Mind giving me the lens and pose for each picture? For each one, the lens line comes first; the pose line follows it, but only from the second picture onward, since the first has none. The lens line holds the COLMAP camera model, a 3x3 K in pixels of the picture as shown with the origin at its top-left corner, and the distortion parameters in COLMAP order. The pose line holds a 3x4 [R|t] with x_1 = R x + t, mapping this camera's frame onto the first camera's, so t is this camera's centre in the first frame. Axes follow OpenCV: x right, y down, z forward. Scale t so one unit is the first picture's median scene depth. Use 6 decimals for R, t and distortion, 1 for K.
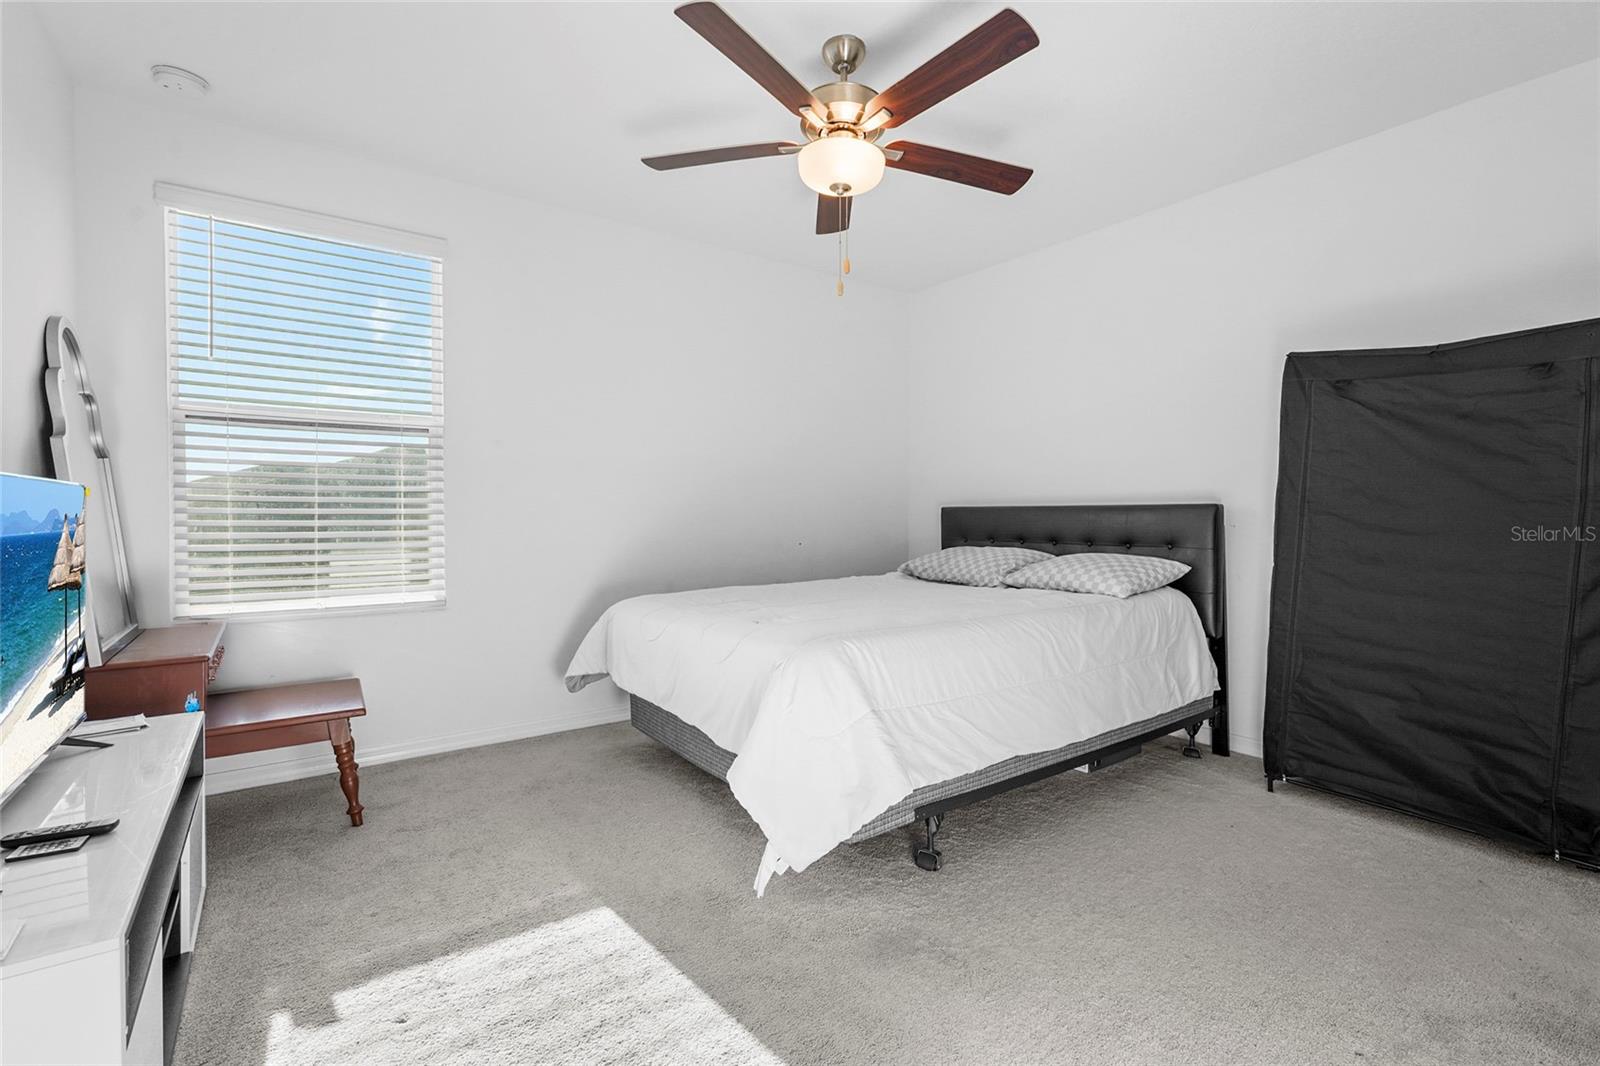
lens RADIAL K [[713.1, 0, 800.0], [0, 713.1, 533.0], [0, 0, 1]] dist [0.000102, -0.000064]
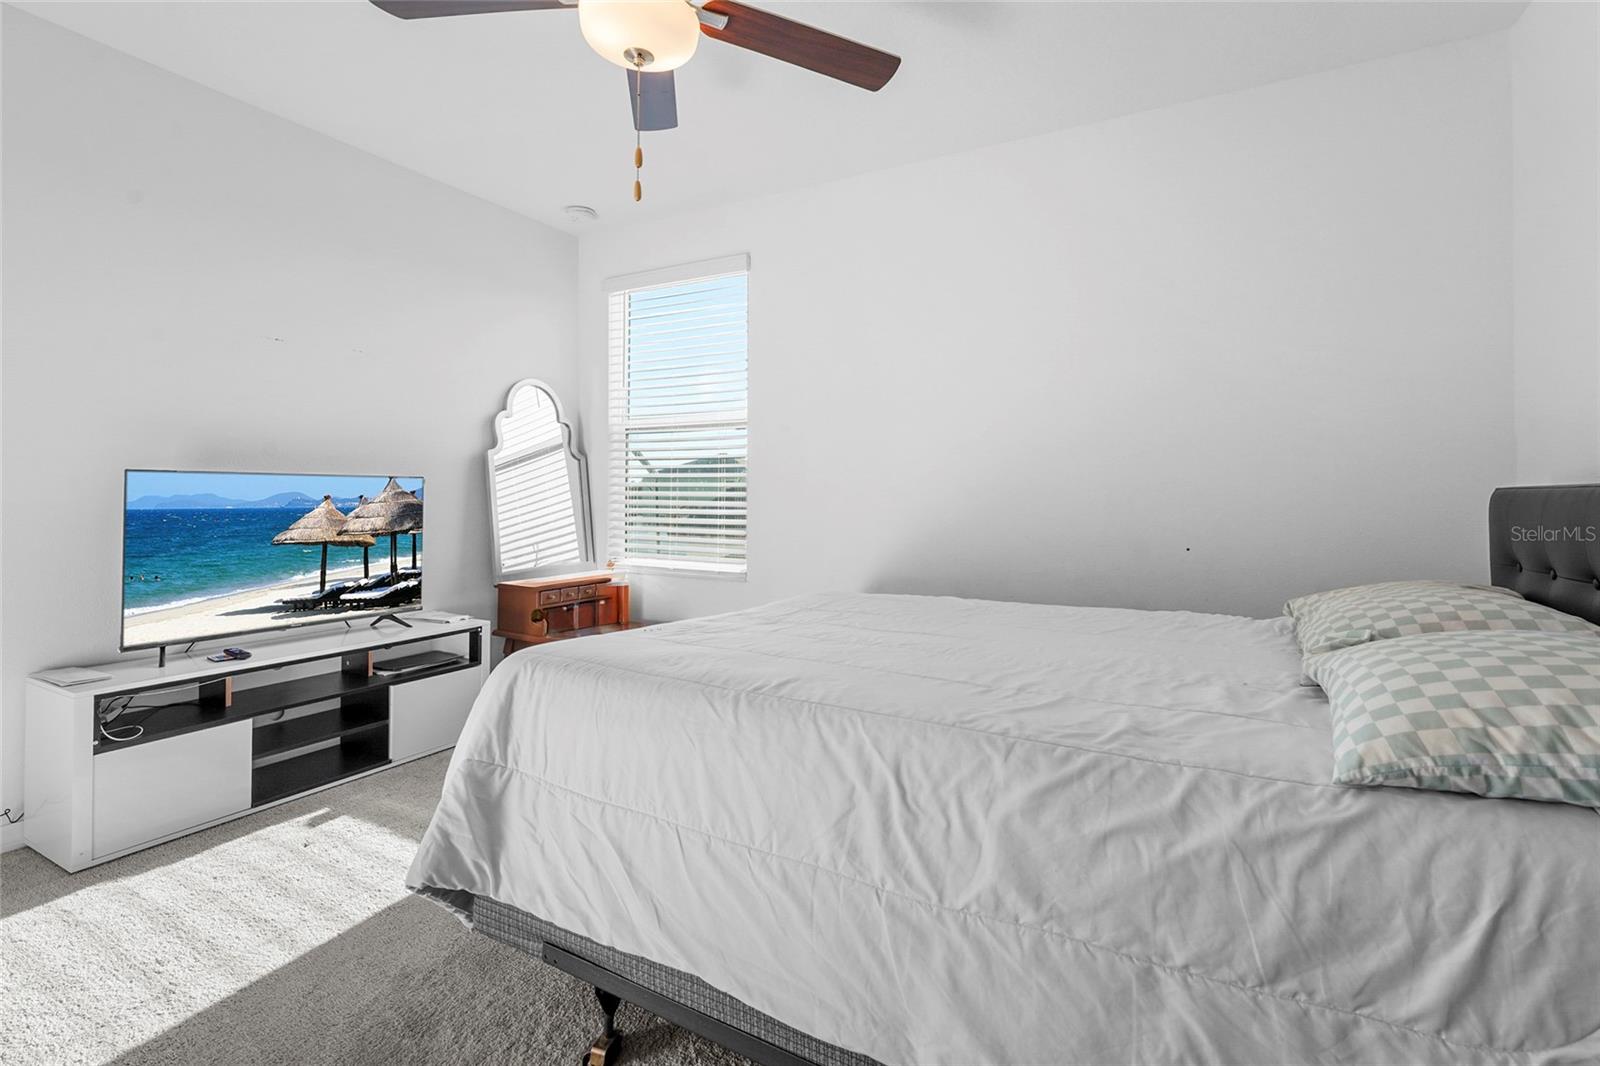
lens RADIAL K [[716.0, 0, 800.4], [0, 716.0, 496.2], [0, 0, 1]] dist [-0.002899, -0.000516]
pose [[0.424510, -0.001446, -0.905422, 0.728224], [-0.021139, 0.999710, -0.011507, -0.020333], [0.905176, 0.024025, 0.424356, 0.781851]]
